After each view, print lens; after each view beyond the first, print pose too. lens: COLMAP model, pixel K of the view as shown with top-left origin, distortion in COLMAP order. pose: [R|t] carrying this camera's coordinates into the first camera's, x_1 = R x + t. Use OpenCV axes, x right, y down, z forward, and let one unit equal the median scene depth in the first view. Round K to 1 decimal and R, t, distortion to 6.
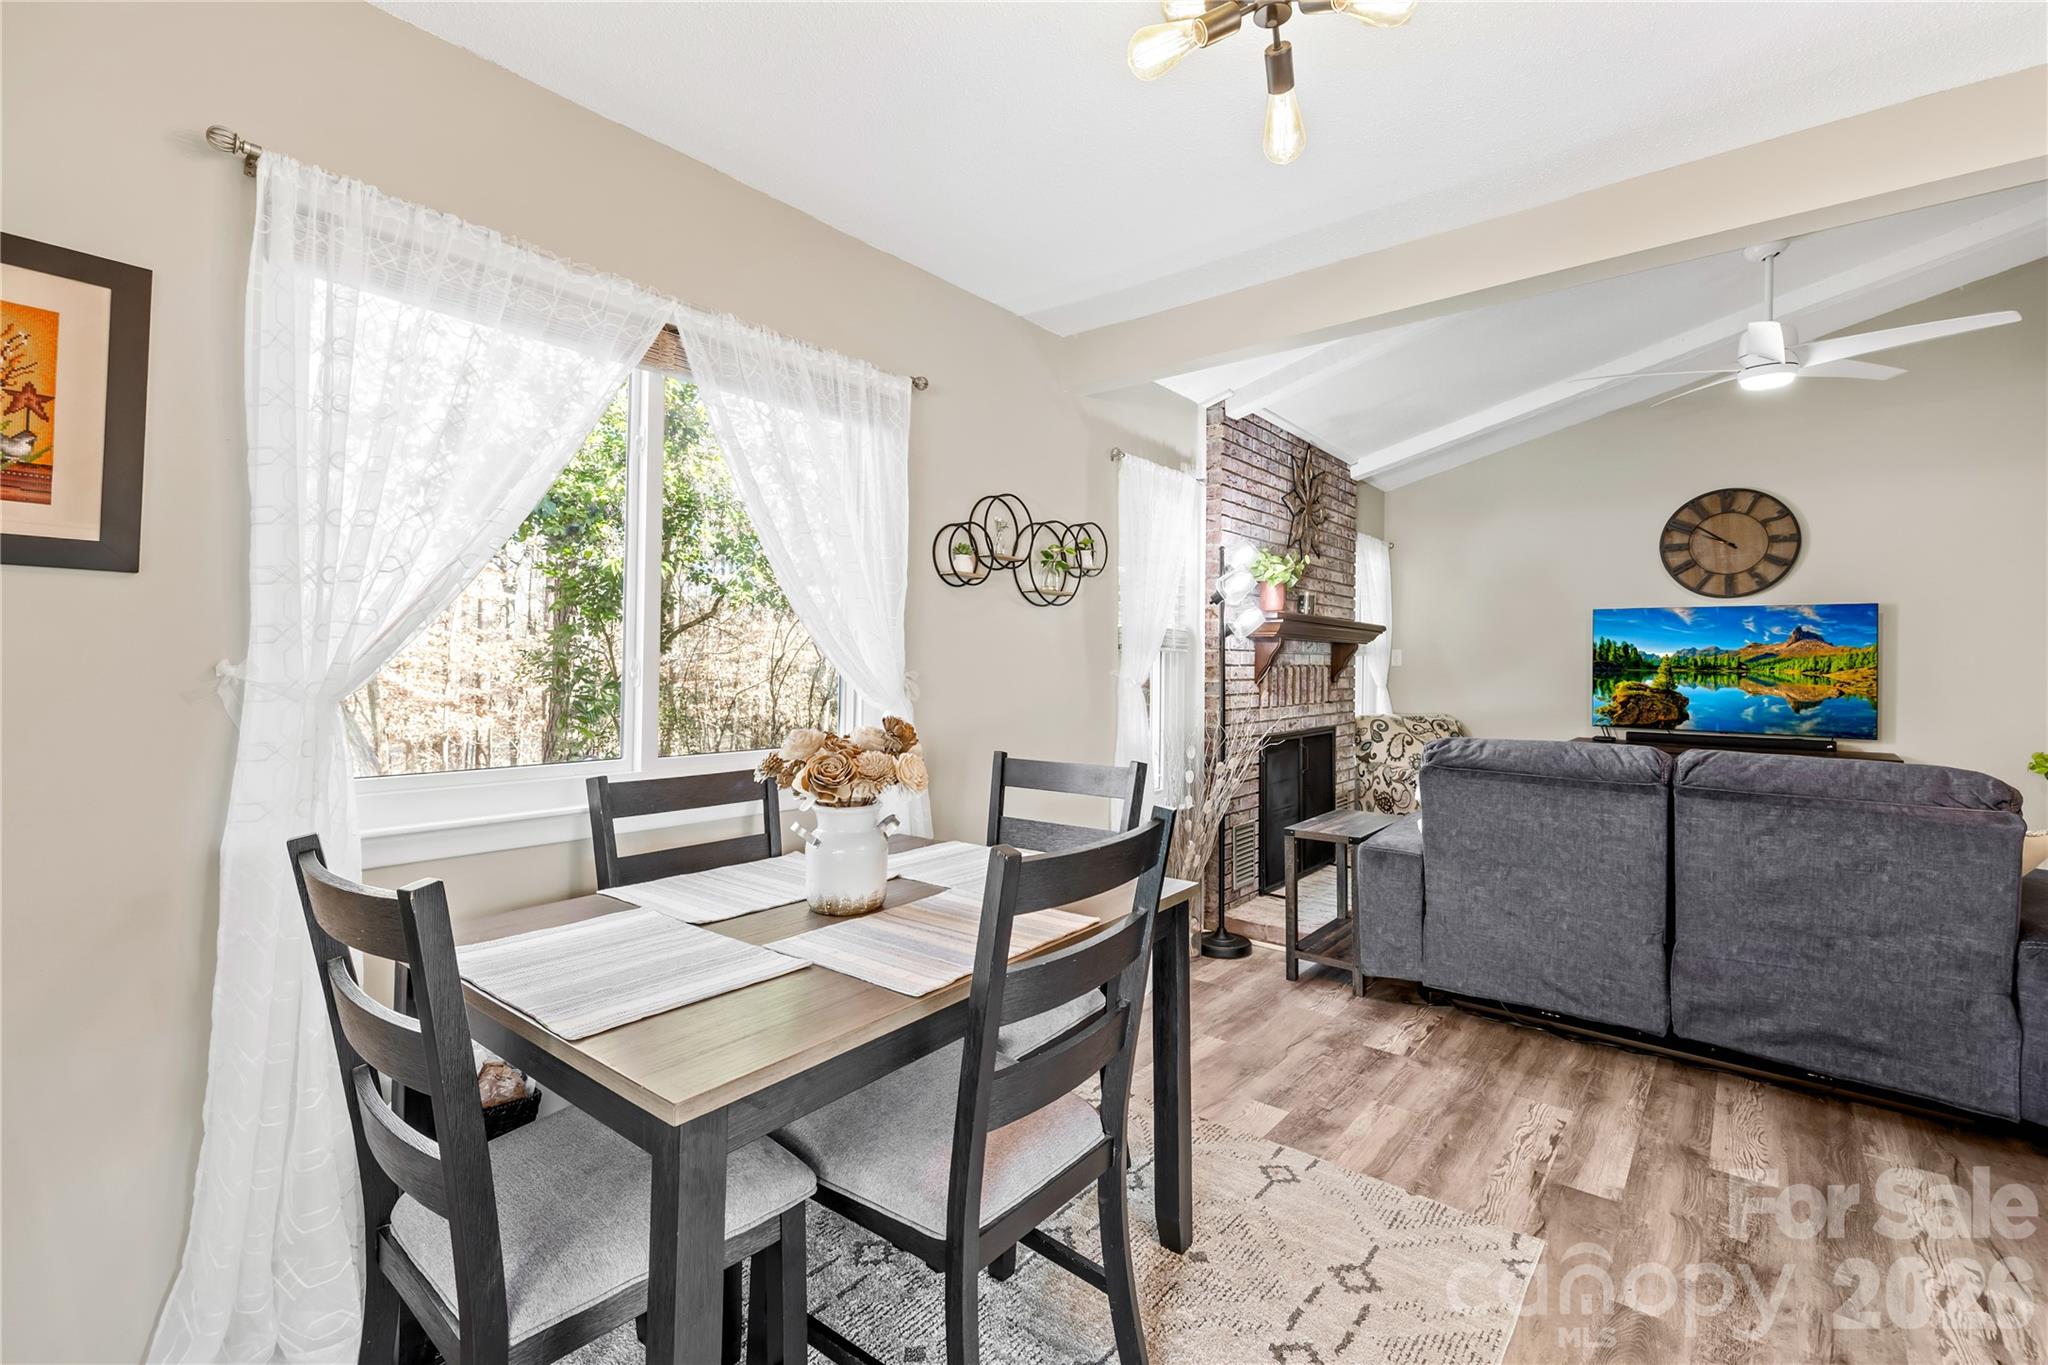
lens RADIAL K [[897.9, 0, 1003.7], [0, 897.9, 631.8], [0, 0, 1]] dist [0.022753, -0.018420]
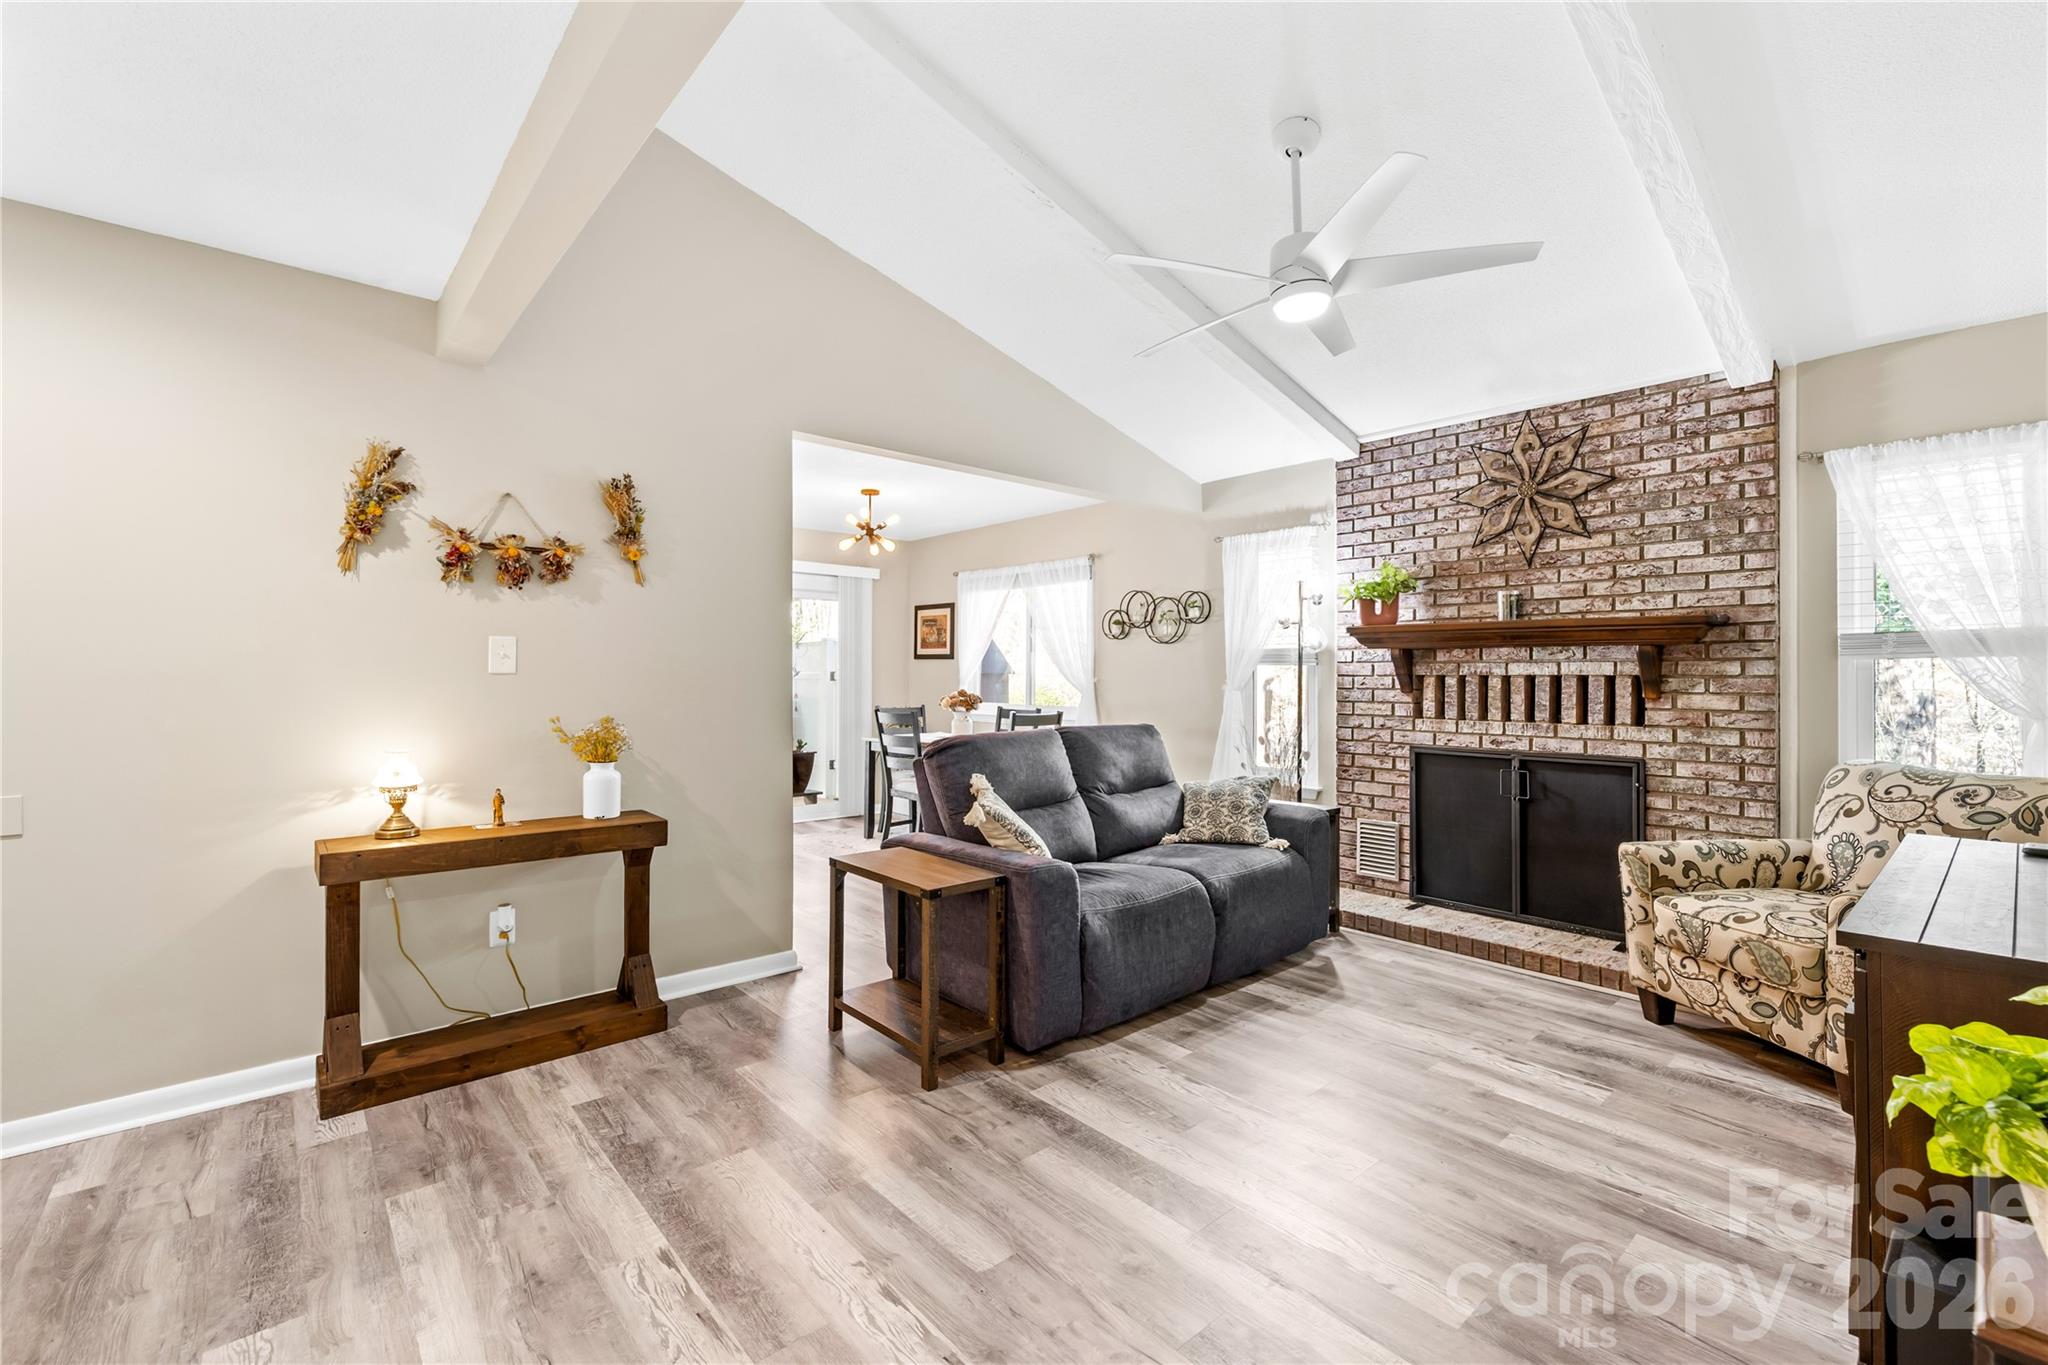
lens RADIAL K [[882.8, 0, 1001.6], [0, 882.8, 674.4], [0, 0, 1]] dist [0.000254, 0.000086]
pose [[-0.176112, -0.012284, -0.984293, 1.228609], [0.026877, 0.999489, -0.017282, 0.035951], [0.984003, -0.029498, -0.175692, 0.652231]]
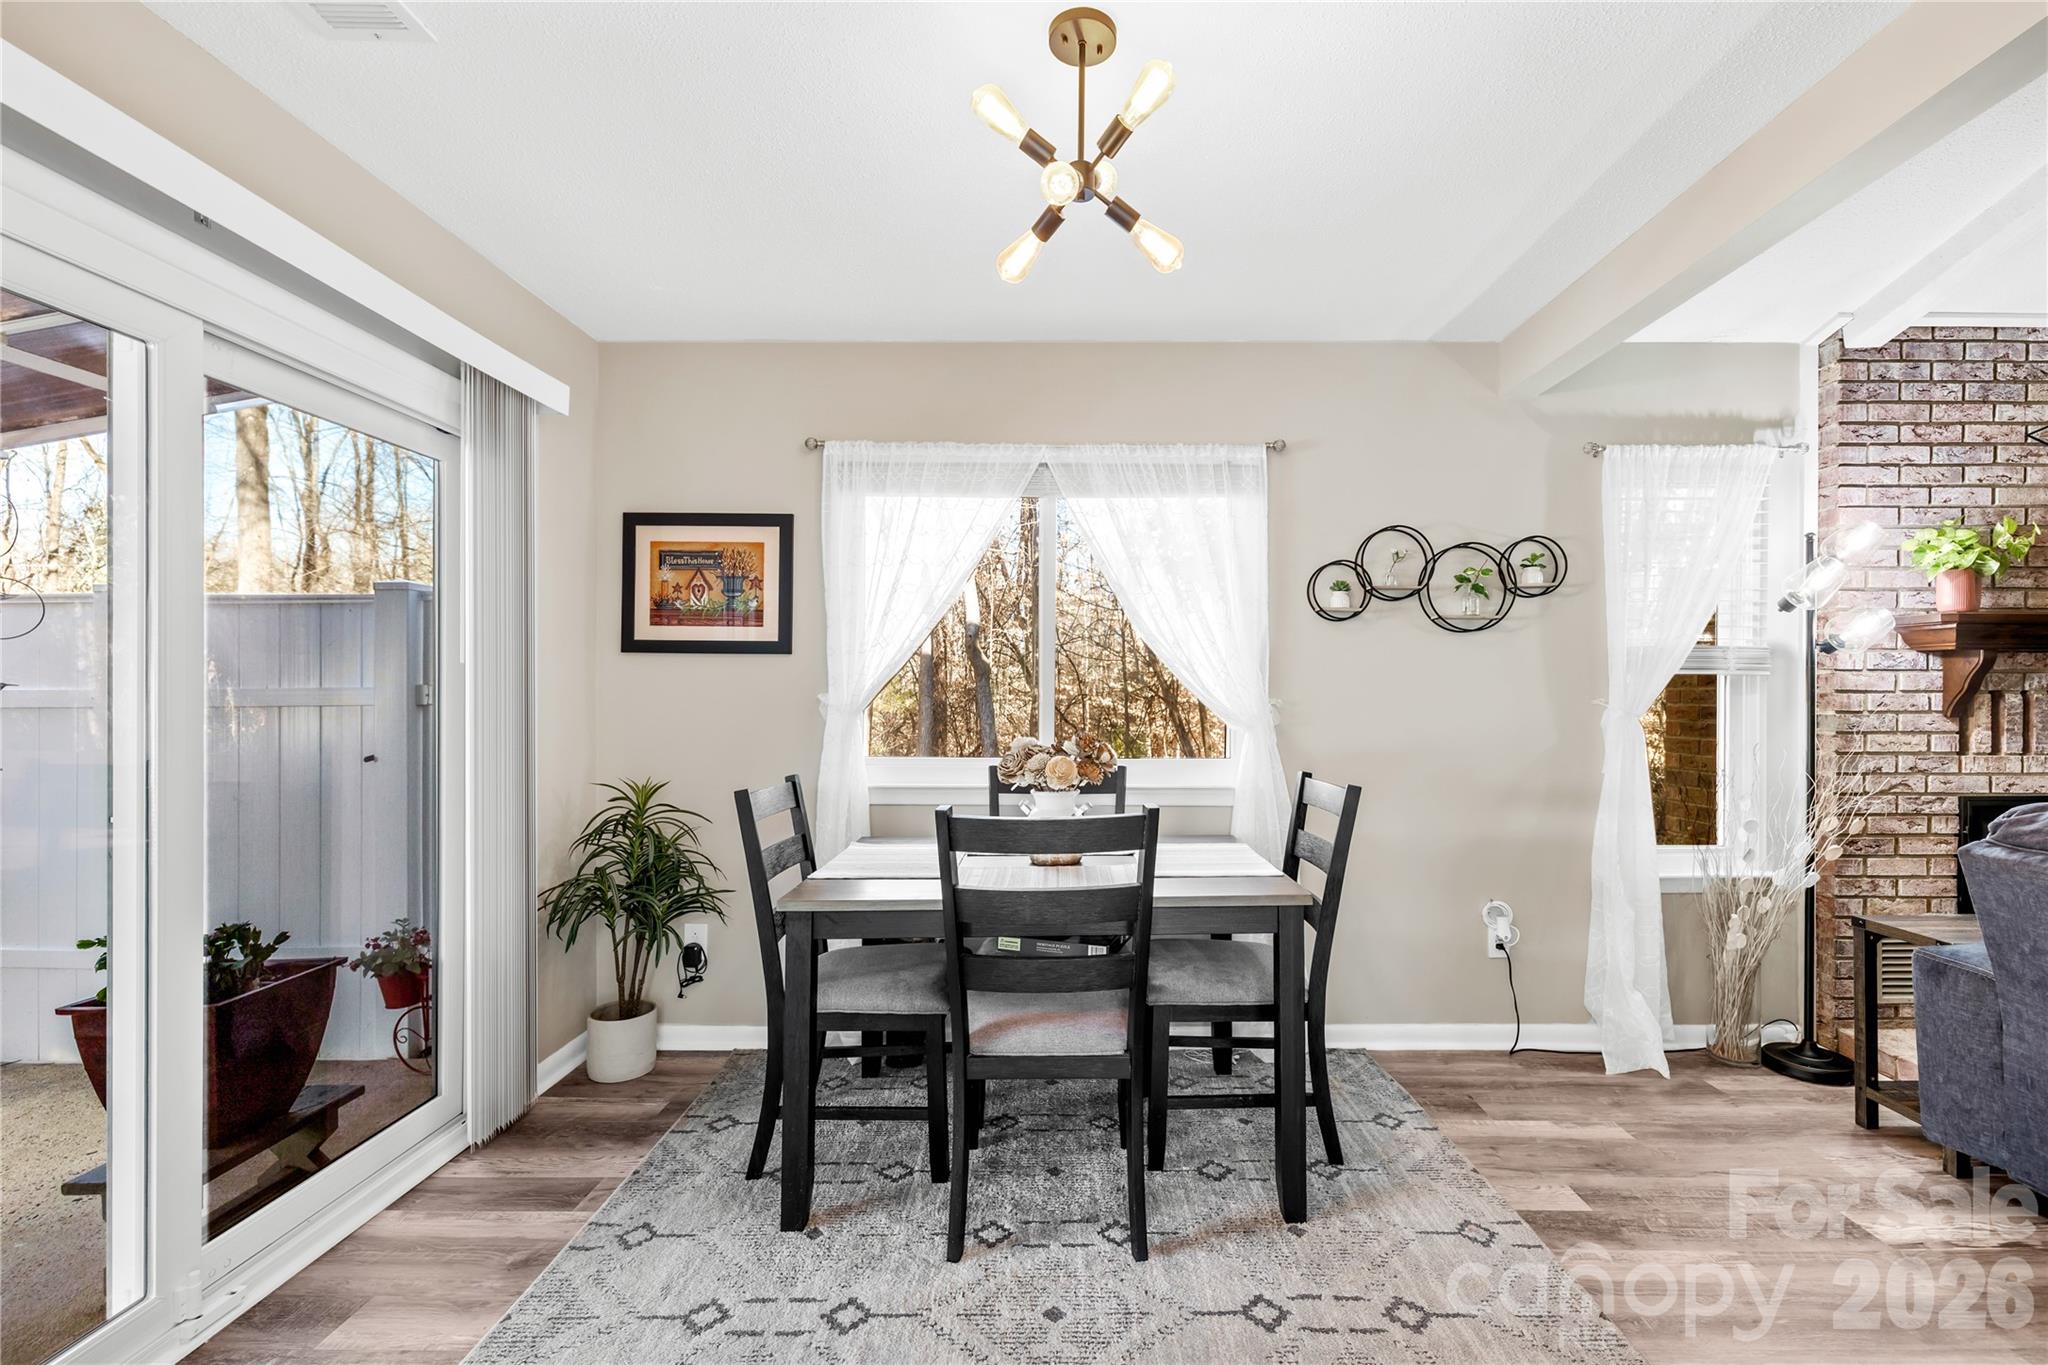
lens RADIAL K [[896.2, 0, 1074.8], [0, 896.2, 695.1], [0, 0, 1]] dist [-0.001328, -0.000294]
pose [[0.638839, -0.008580, -0.769292, 0.343099], [0.032285, 0.999356, 0.015665, 0.006128], [0.768663, -0.034843, 0.638705, 0.047085]]
